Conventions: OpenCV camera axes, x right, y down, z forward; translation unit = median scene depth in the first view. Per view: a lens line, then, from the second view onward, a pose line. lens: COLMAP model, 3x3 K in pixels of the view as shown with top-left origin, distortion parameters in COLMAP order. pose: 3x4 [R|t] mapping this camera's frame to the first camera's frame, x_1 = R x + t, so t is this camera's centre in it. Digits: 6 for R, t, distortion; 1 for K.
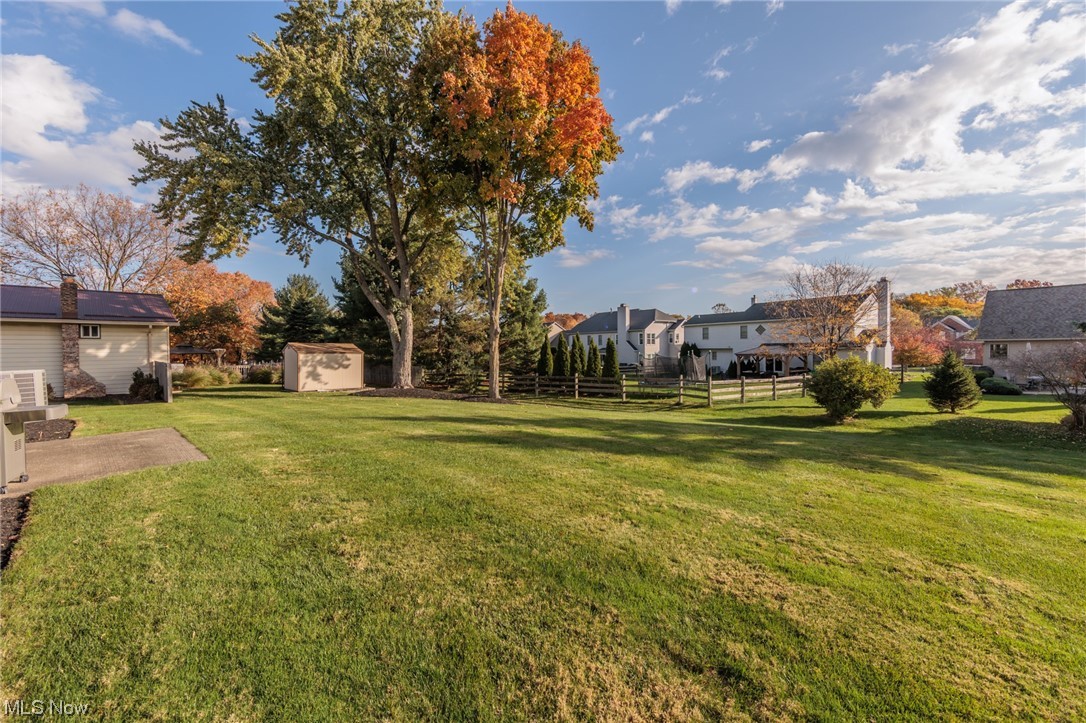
lens RADIAL K [[431.6, 0, 542.3], [0, 431.6, 358.6], [0, 0, 1]] dist [-0.001117, -0.000113]
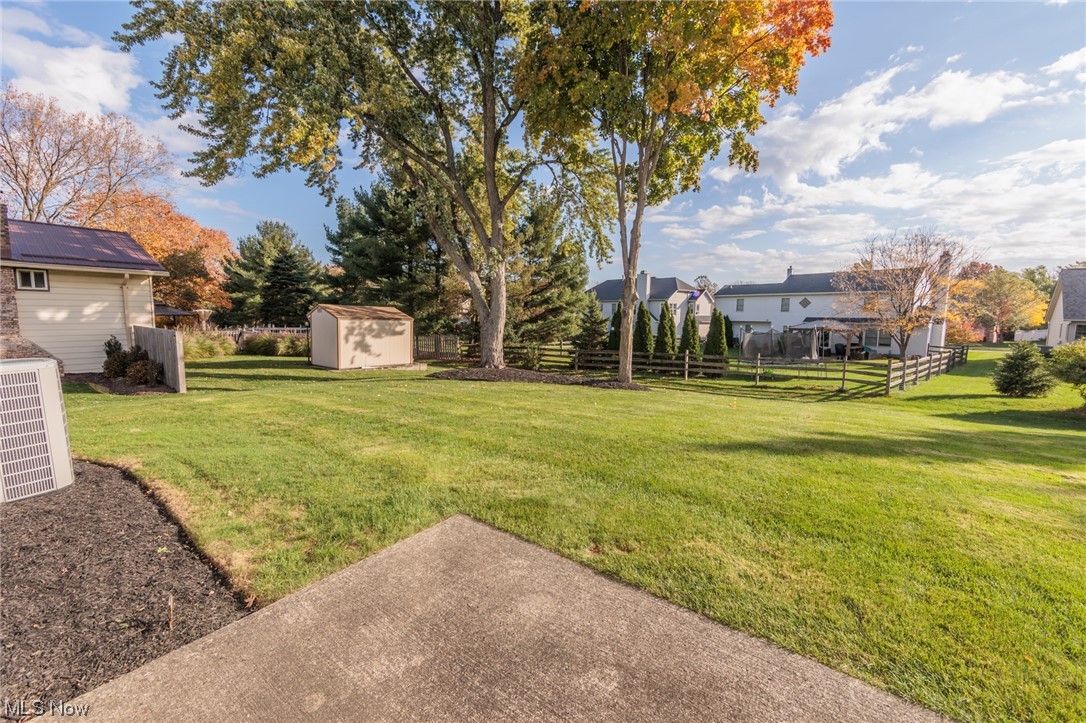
lens RADIAL K [[431.5, 0, 541.8], [0, 431.5, 352.2], [0, 0, 1]] dist [-0.002300, -0.000075]
pose [[0.993236, 0.013164, 0.115364, -0.257723], [-0.020121, 0.998034, 0.059355, -0.004655], [-0.114356, -0.061275, 0.991548, 0.181829]]
